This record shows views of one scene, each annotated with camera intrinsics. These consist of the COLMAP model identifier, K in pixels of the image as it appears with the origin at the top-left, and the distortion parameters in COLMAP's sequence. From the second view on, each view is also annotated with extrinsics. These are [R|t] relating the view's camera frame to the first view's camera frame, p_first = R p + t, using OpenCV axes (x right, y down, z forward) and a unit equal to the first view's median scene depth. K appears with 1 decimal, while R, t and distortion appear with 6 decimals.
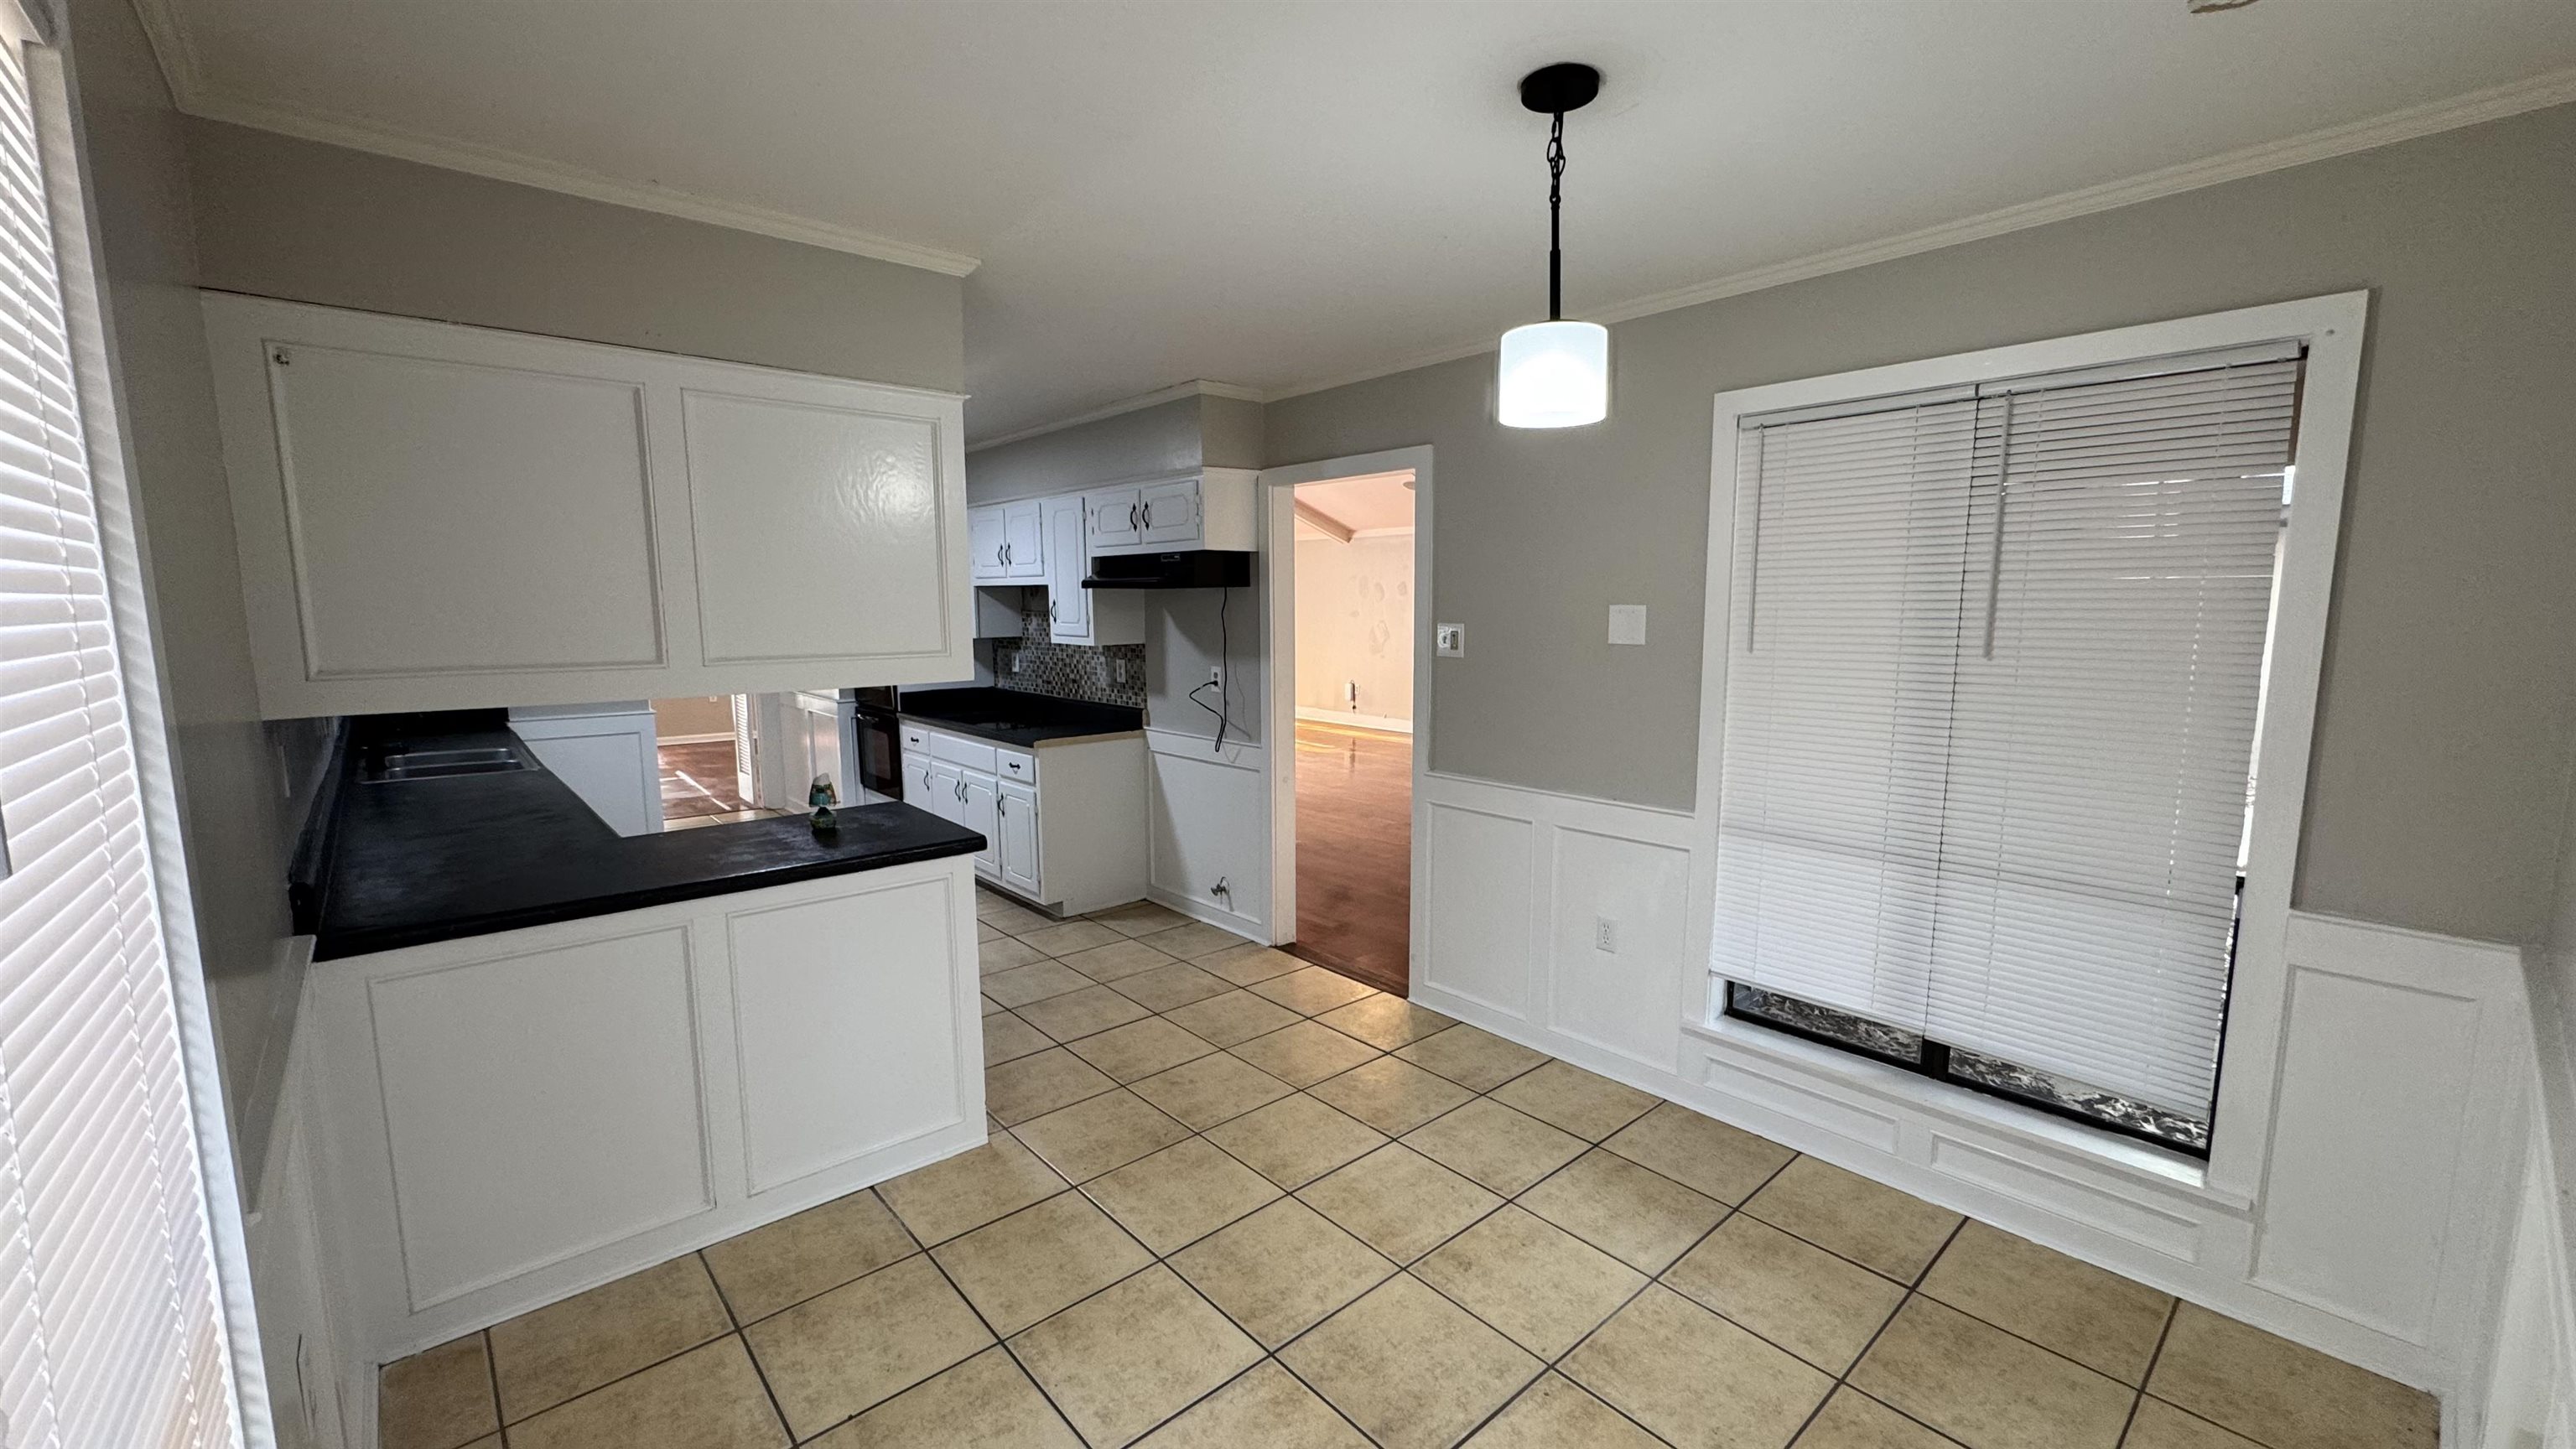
lens RADIAL K [[1029.2, 0, 1288.7], [0, 1029.2, 731.9], [0, 0, 1]] dist [-0.000306, 0.000238]
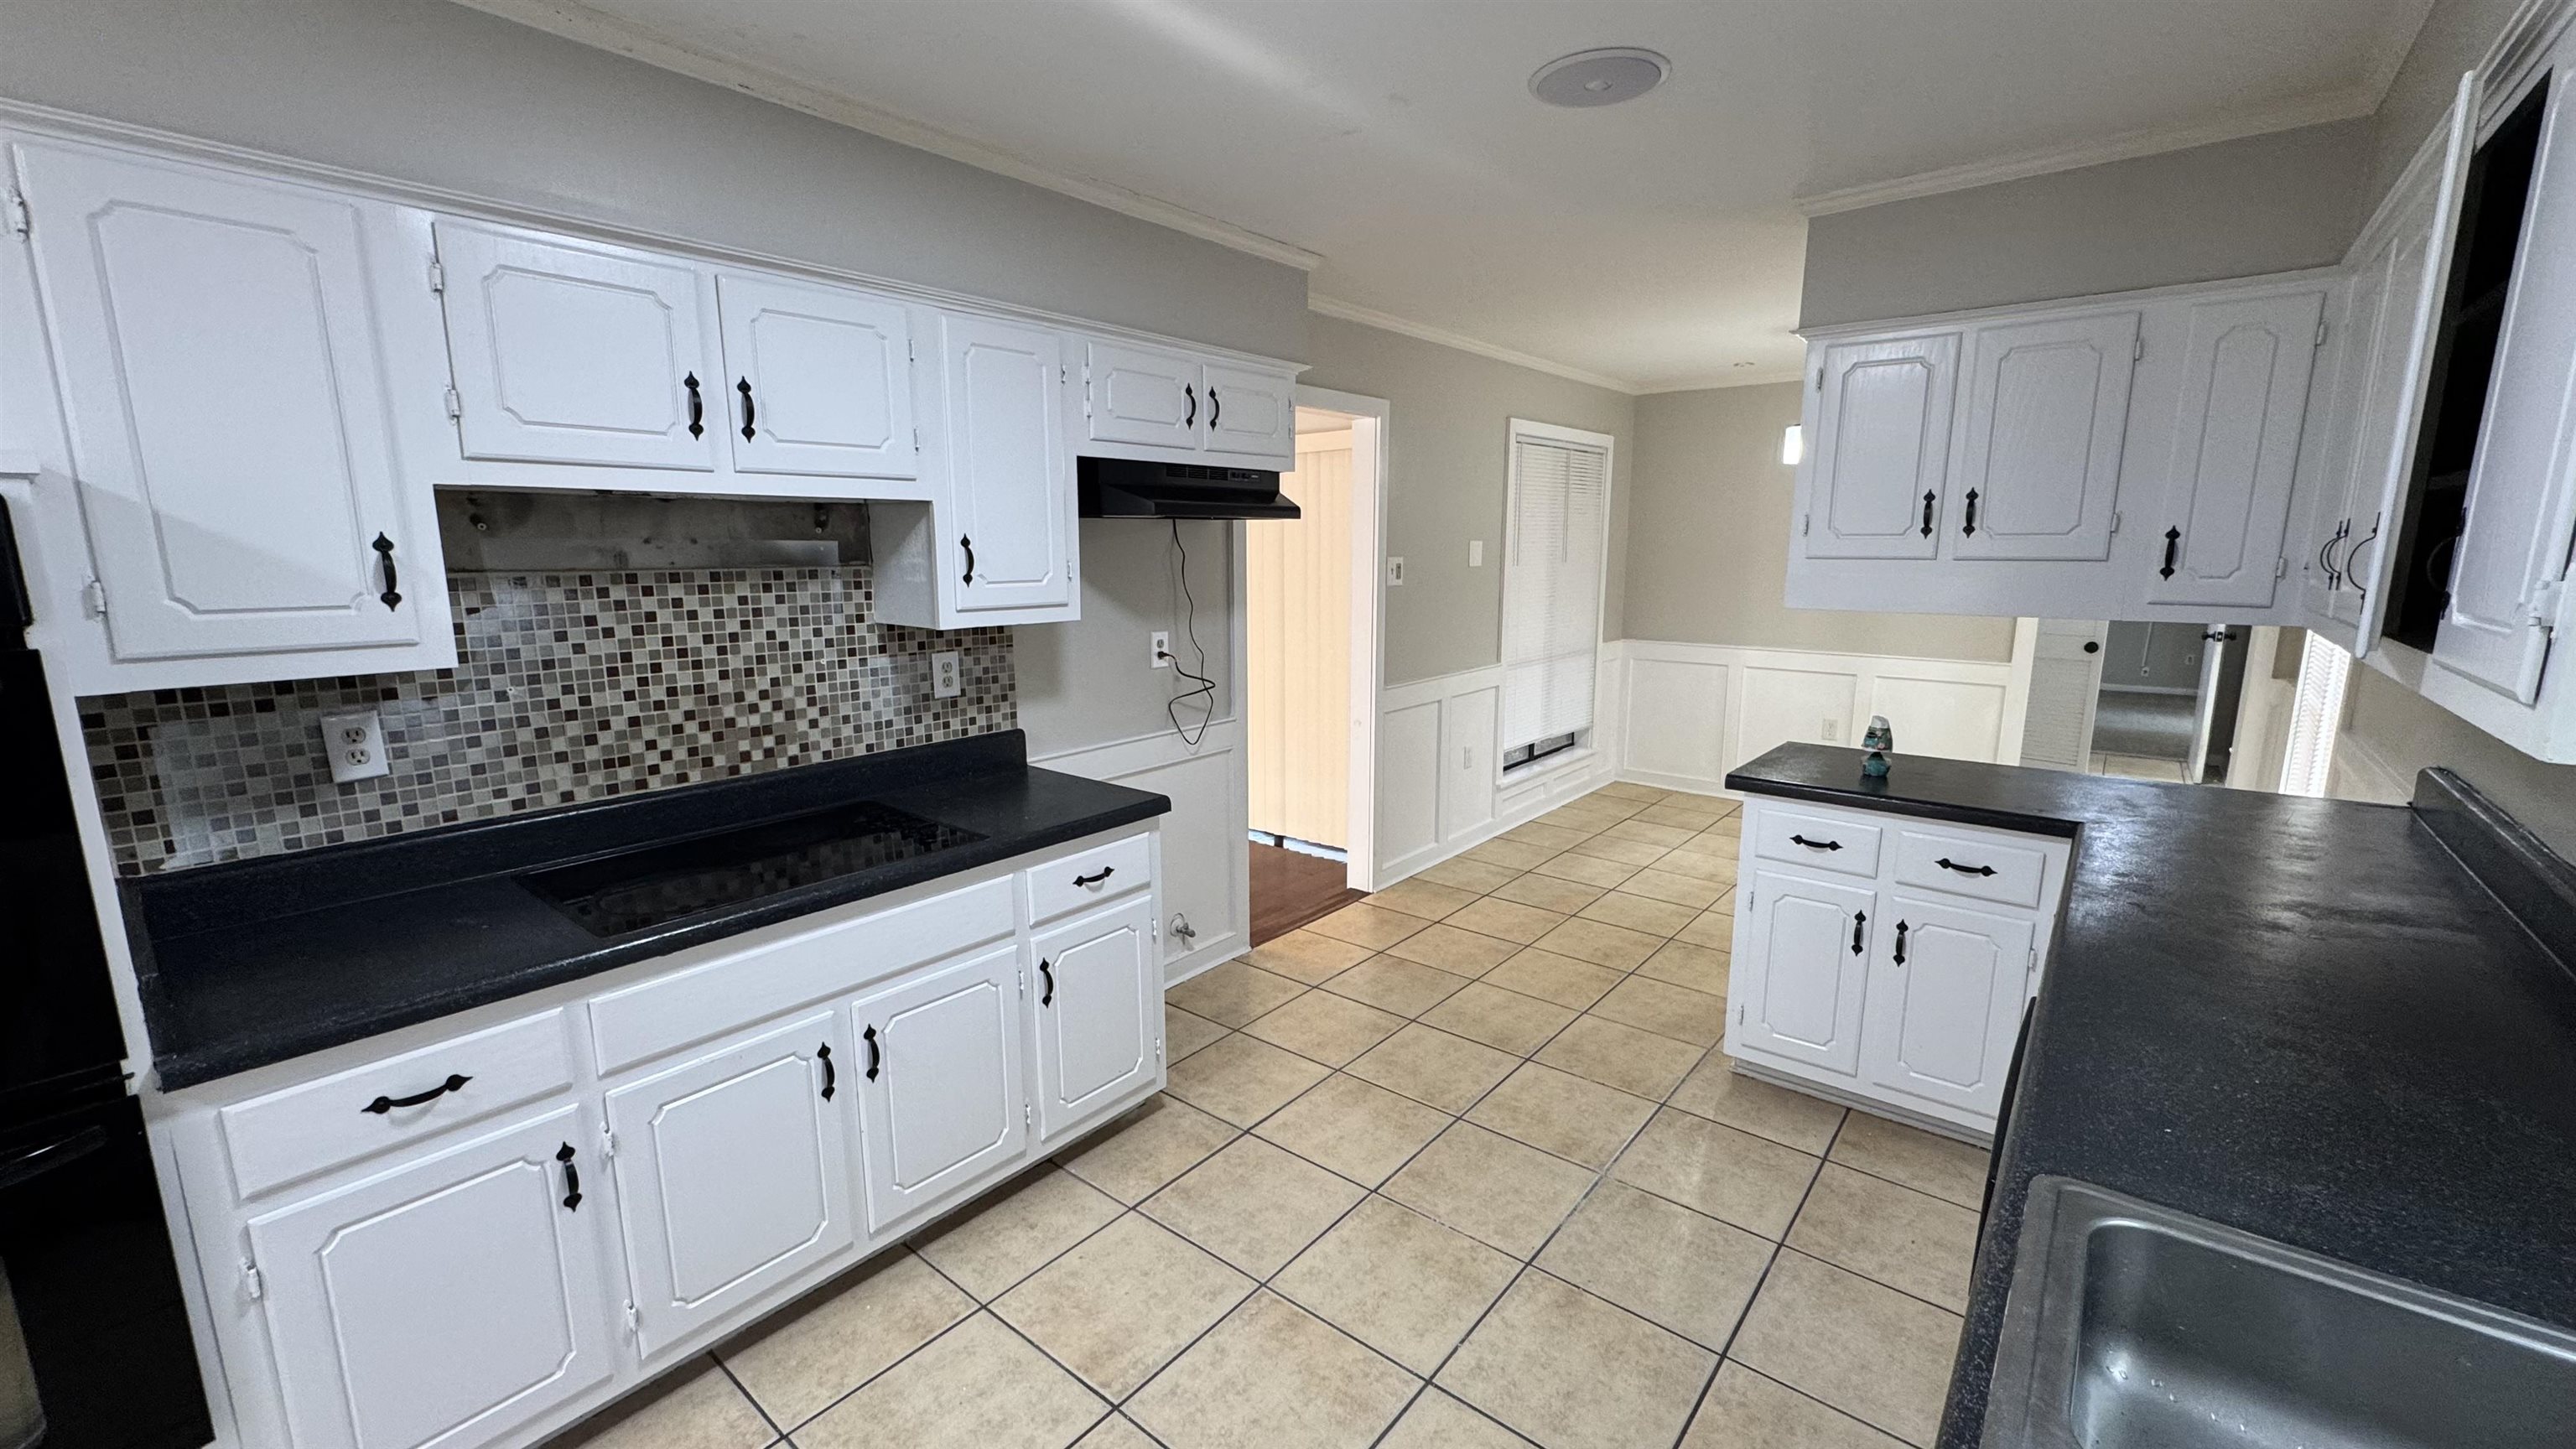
lens RADIAL K [[1029.2, 0, 1288.7], [0, 1029.2, 731.9], [0, 0, 1]] dist [-0.000306, 0.000238]
pose [[-0.164833, -0.175772, 0.970533, -0.732970], [0.132939, 0.971055, 0.198444, -0.116691], [-0.977321, 0.161732, -0.136695, 0.949361]]
